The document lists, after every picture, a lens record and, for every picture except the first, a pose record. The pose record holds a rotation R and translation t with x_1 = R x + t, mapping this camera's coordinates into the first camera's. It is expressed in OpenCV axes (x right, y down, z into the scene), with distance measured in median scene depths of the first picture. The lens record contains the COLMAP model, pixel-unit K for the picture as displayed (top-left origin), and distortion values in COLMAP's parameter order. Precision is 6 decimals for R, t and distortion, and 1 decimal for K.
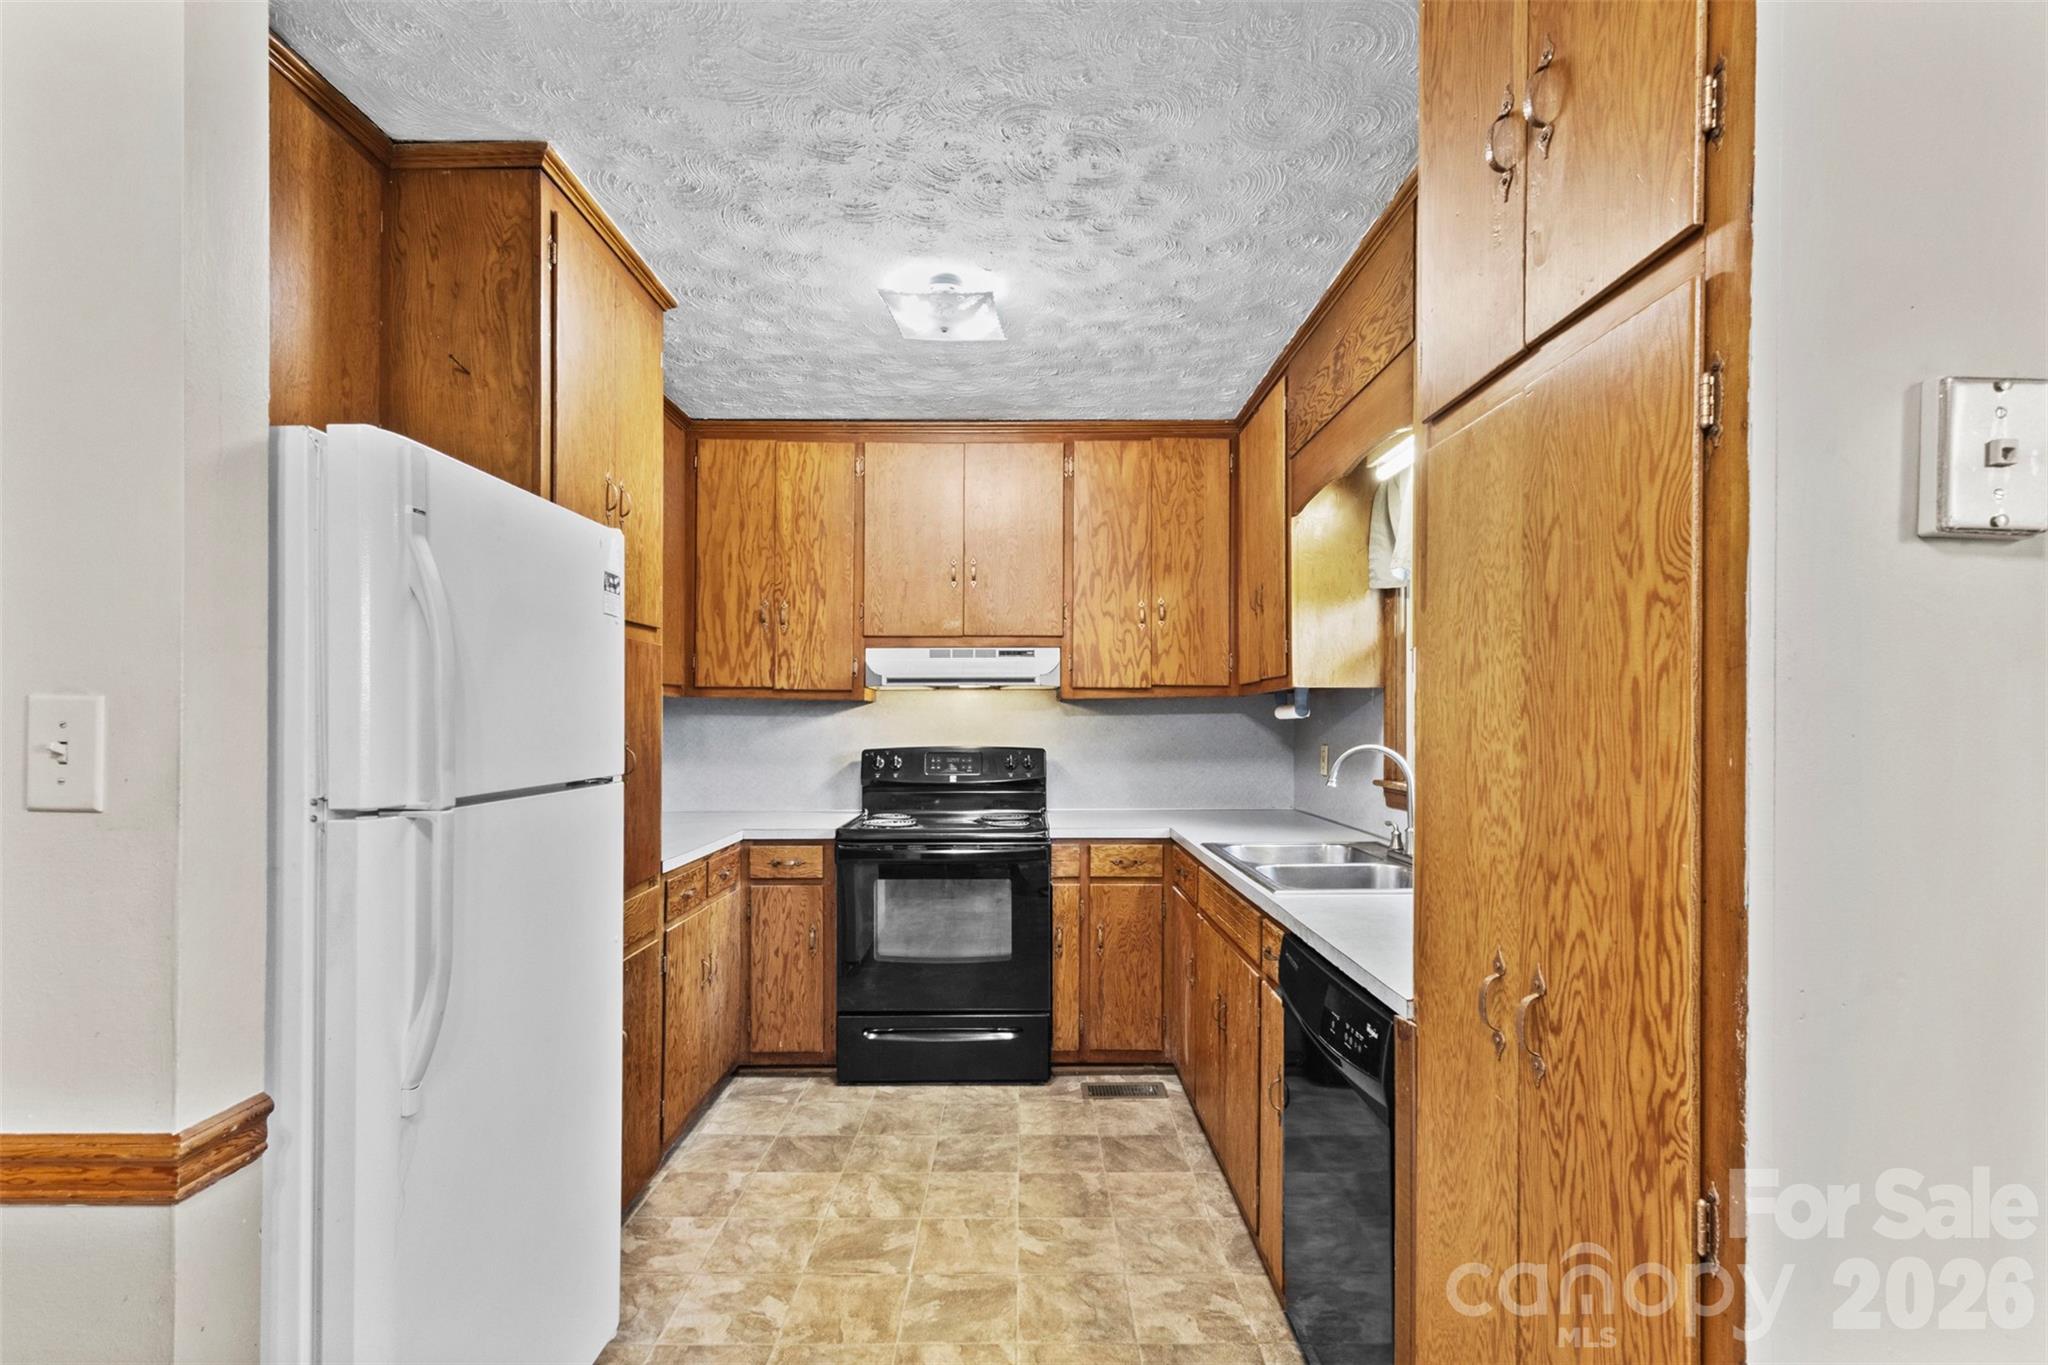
lens RADIAL K [[947.2, 0, 1019.5], [0, 947.2, 717.2], [0, 0, 1]] dist [0.003165, 0.001759]
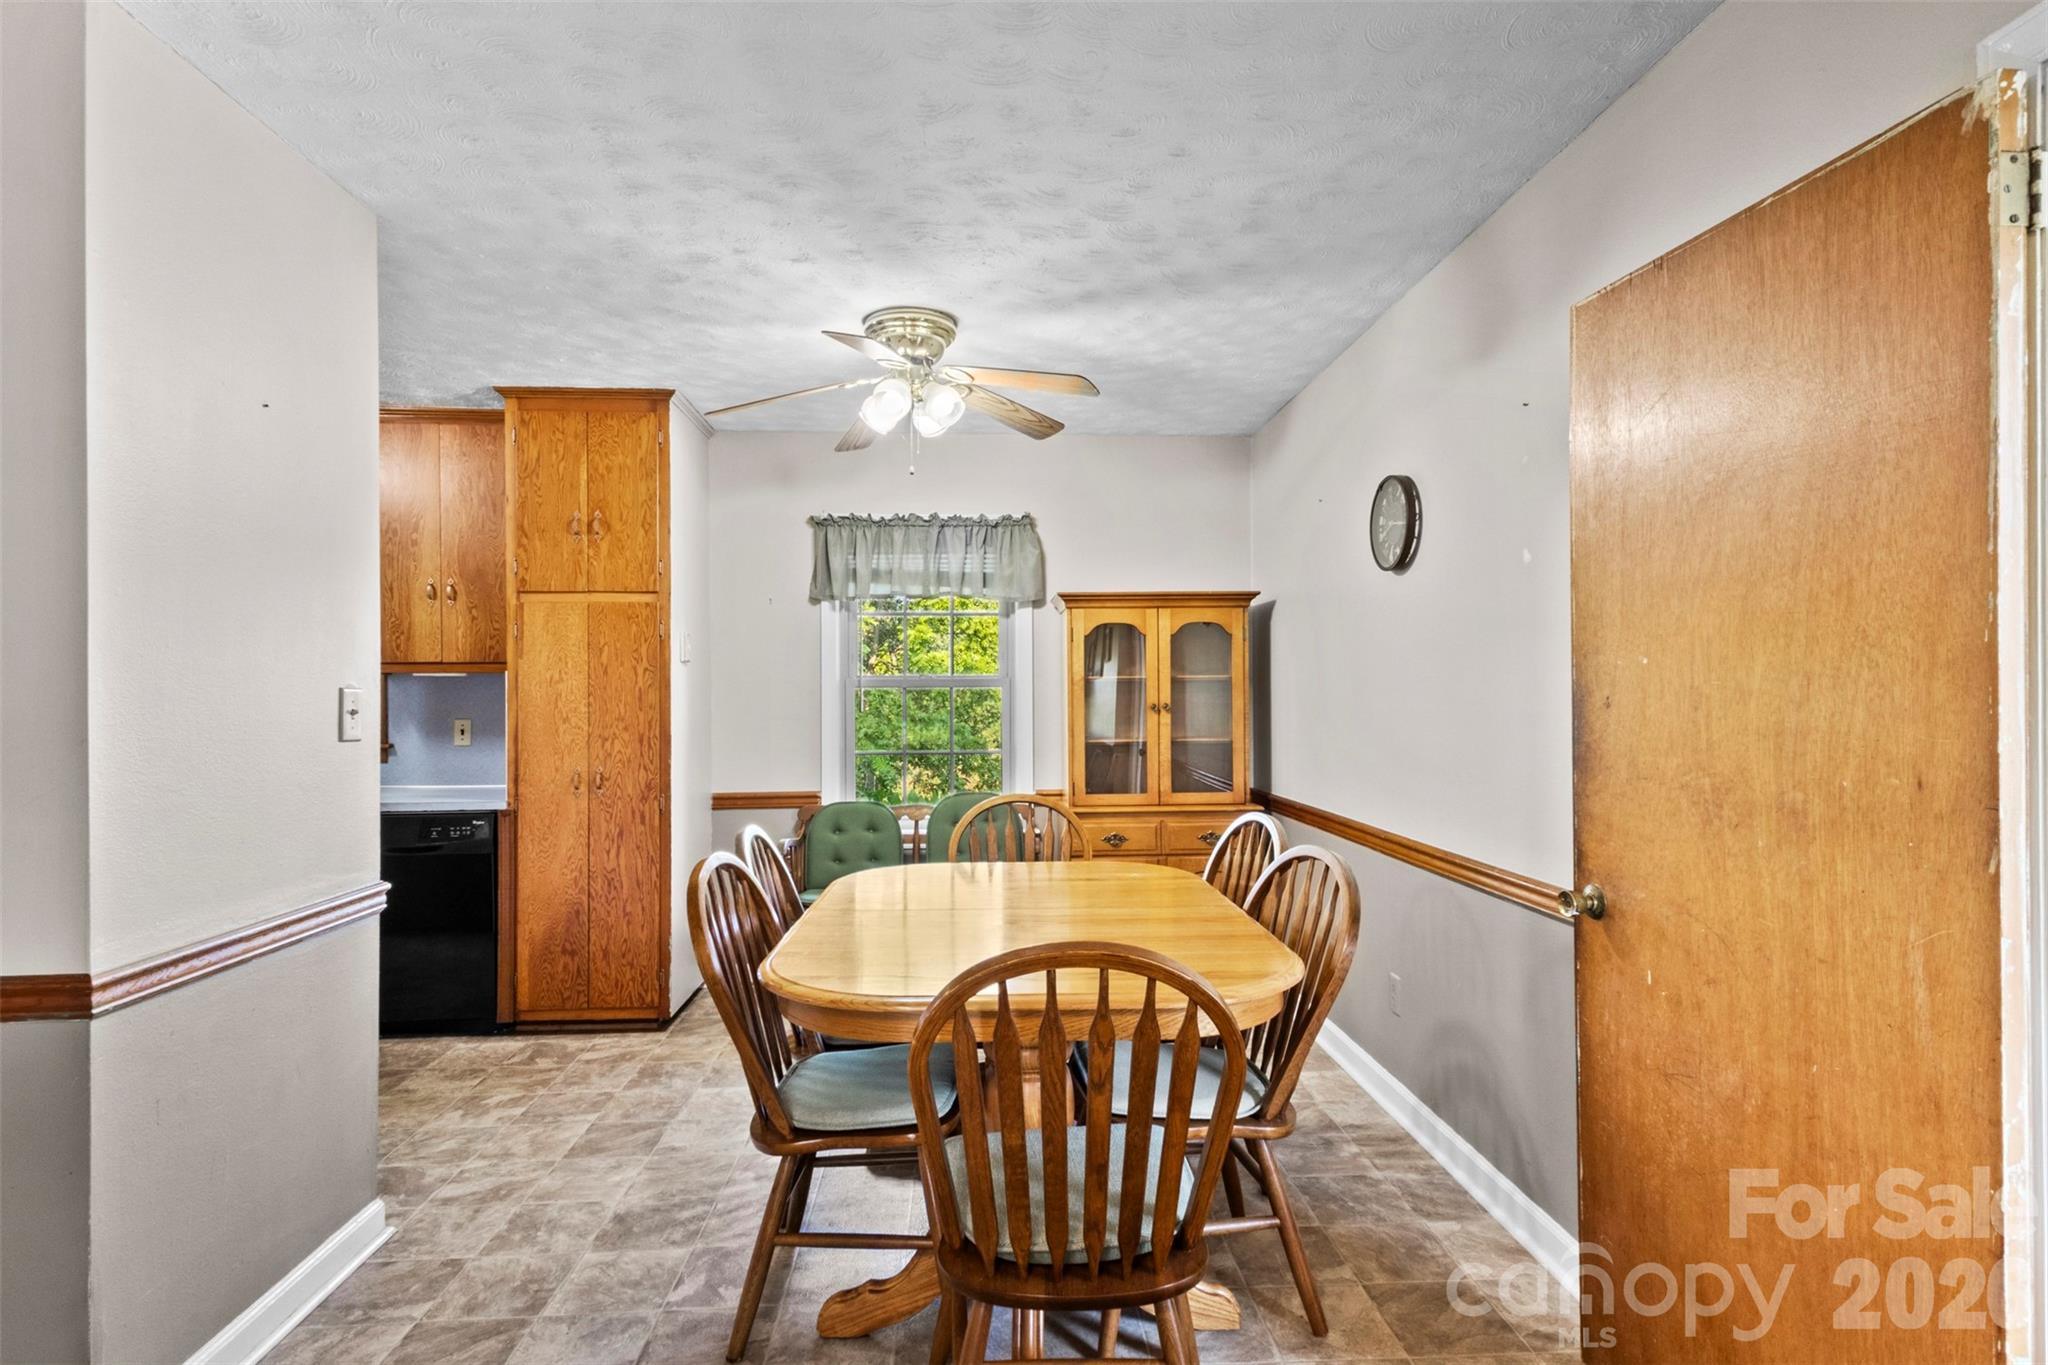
lens RADIAL K [[1036.7, 0, 1023.8], [0, 1036.7, 687.2], [0, 0, 1]] dist [0.003197, -0.000394]
pose [[-0.052705, 0.005293, 0.998596, -4.058741], [0.000802, 0.999986, -0.005258, -0.015635], [-0.998610, 0.000523, -0.052709, -0.482424]]
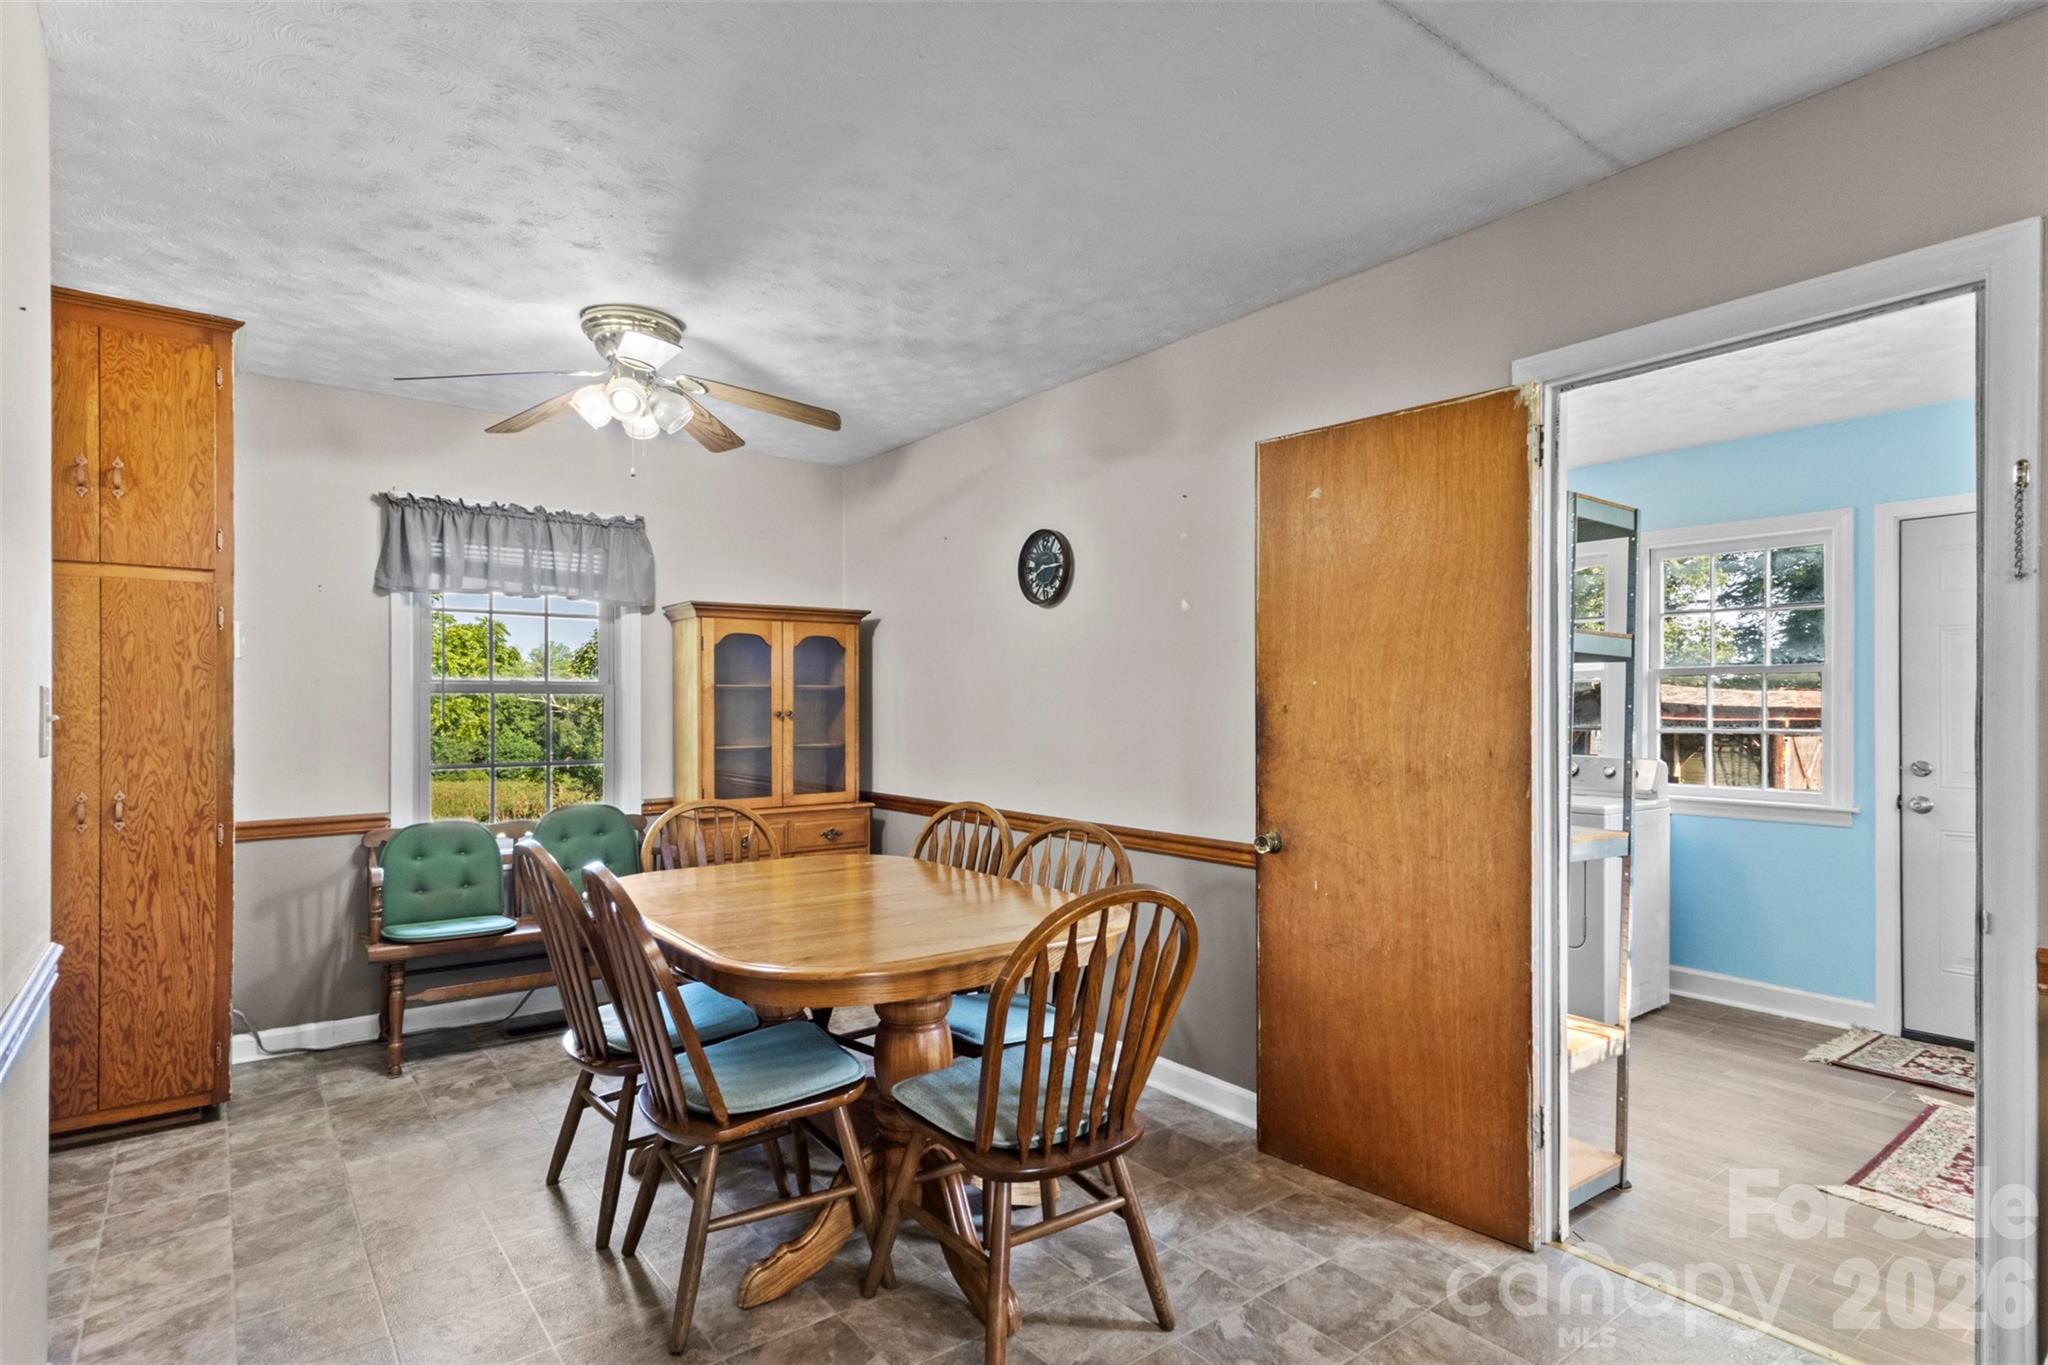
lens RADIAL K [[1036.7, 0, 1033.4], [0, 1036.7, 697.1], [0, 0, 1]] dist [0.003197, -0.000394]
pose [[-0.615000, 0.001744, 0.788525, -4.063260], [-0.005636, 0.999962, -0.006608, -0.007254], [-0.788507, -0.008508, -0.614967, 0.876807]]
